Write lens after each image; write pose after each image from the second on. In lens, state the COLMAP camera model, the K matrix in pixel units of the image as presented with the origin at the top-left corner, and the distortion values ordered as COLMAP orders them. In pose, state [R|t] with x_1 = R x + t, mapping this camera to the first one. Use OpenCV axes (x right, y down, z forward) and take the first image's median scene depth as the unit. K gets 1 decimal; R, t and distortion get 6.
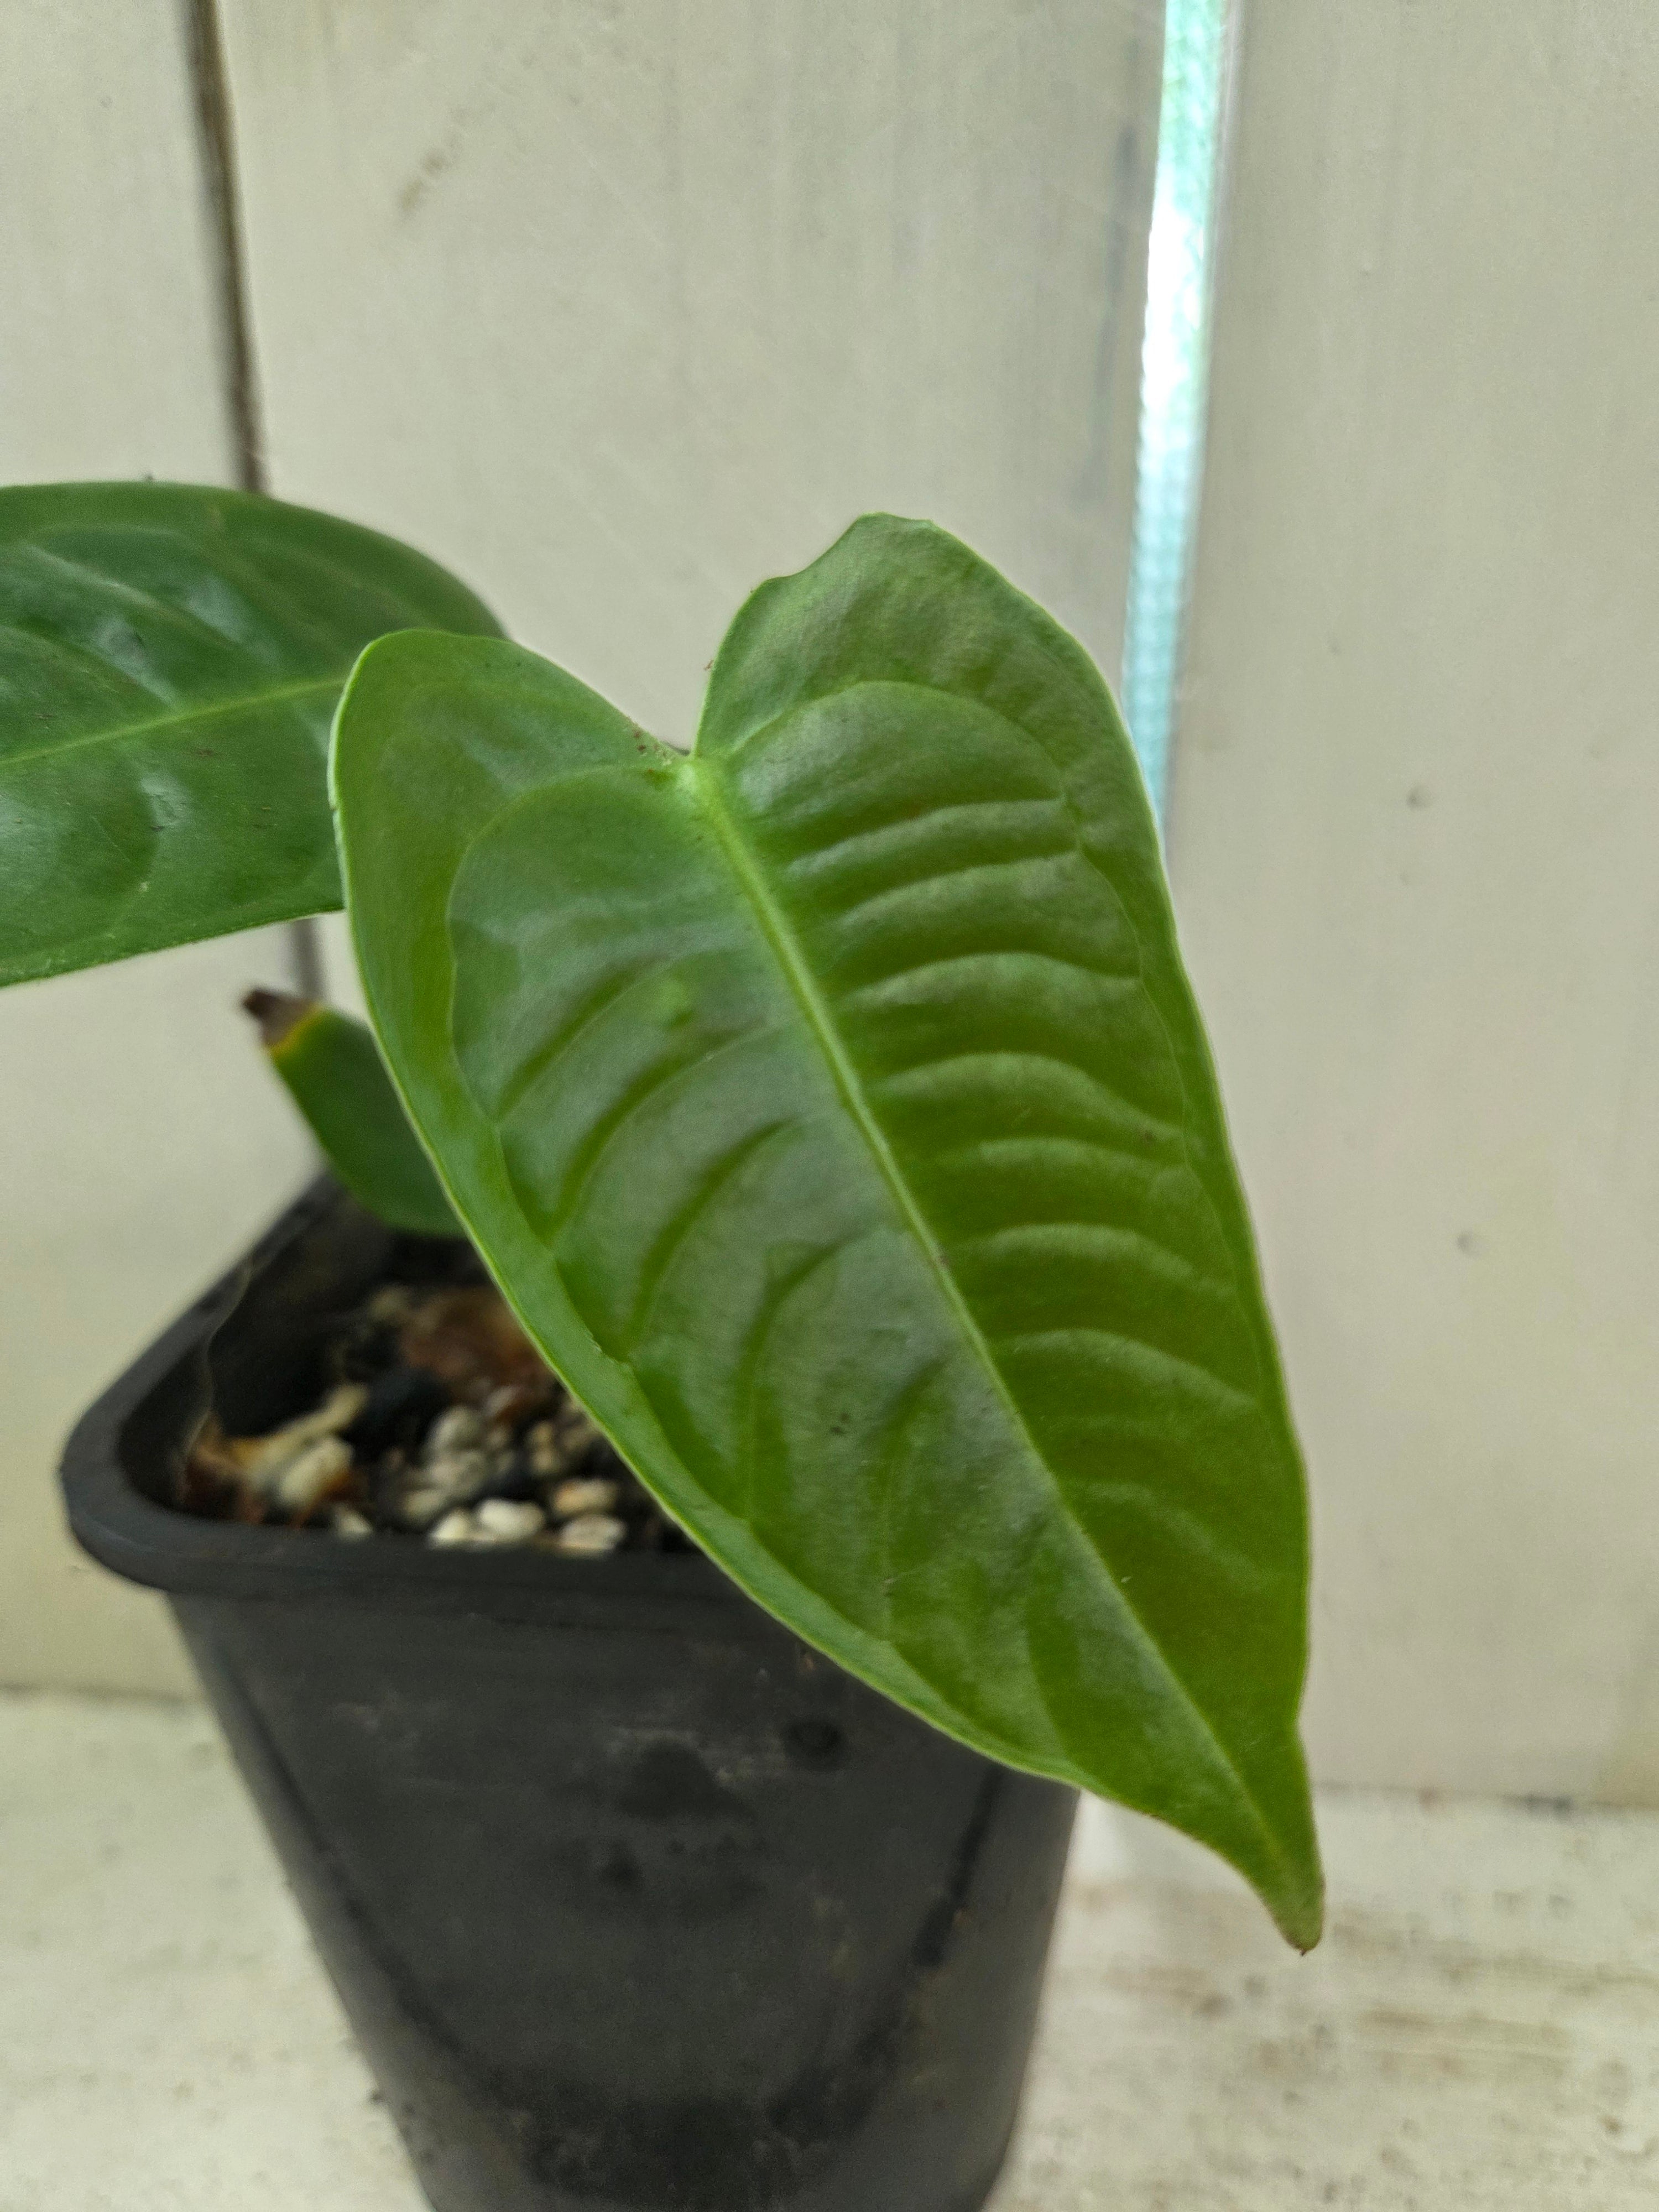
lens RADIAL K [[1649.7, 0, 849.4], [0, 1649.7, 1057.4], [0, 0, 1]] dist [-0.041049, -0.002611]
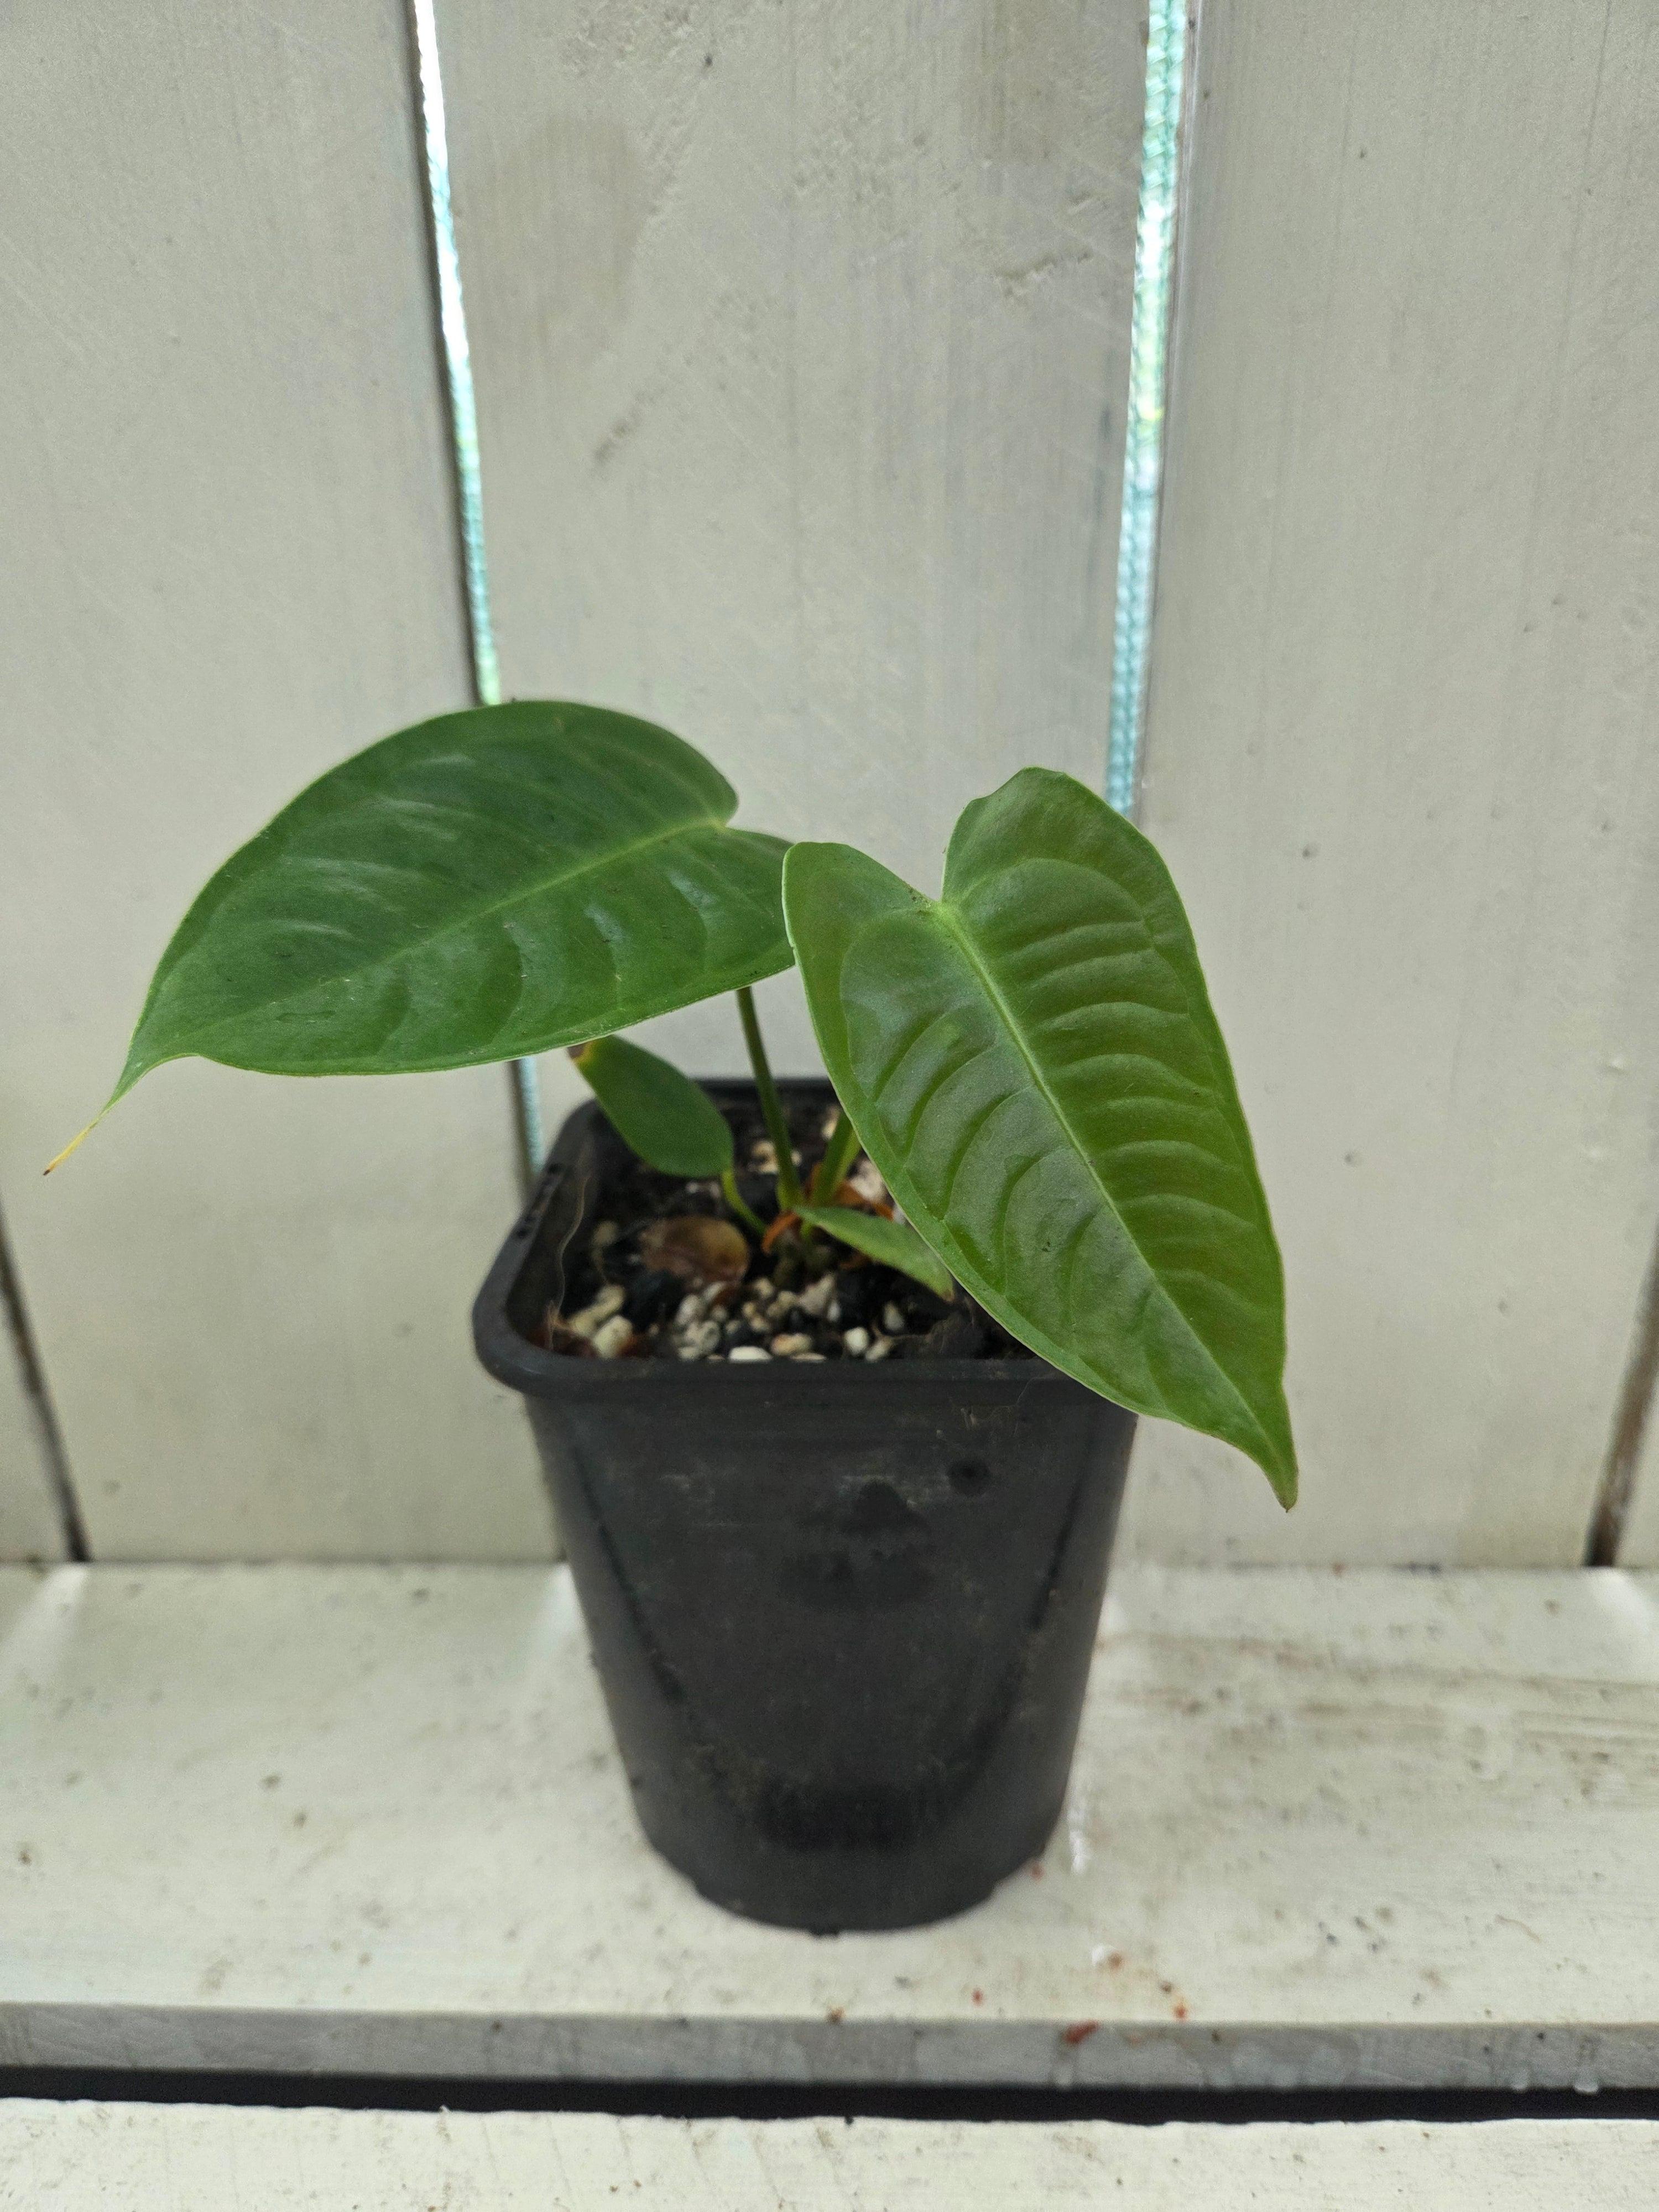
lens RADIAL K [[1588.8, 0, 848.3], [0, 1588.8, 1084.0], [0, 0, 1]] dist [-0.001586, -0.027990]
pose [[0.997367, -0.042397, 0.058829, -0.215449], [0.040232, 0.998486, 0.037510, -0.032307], [-0.060331, -0.035045, 0.997563, -0.544561]]
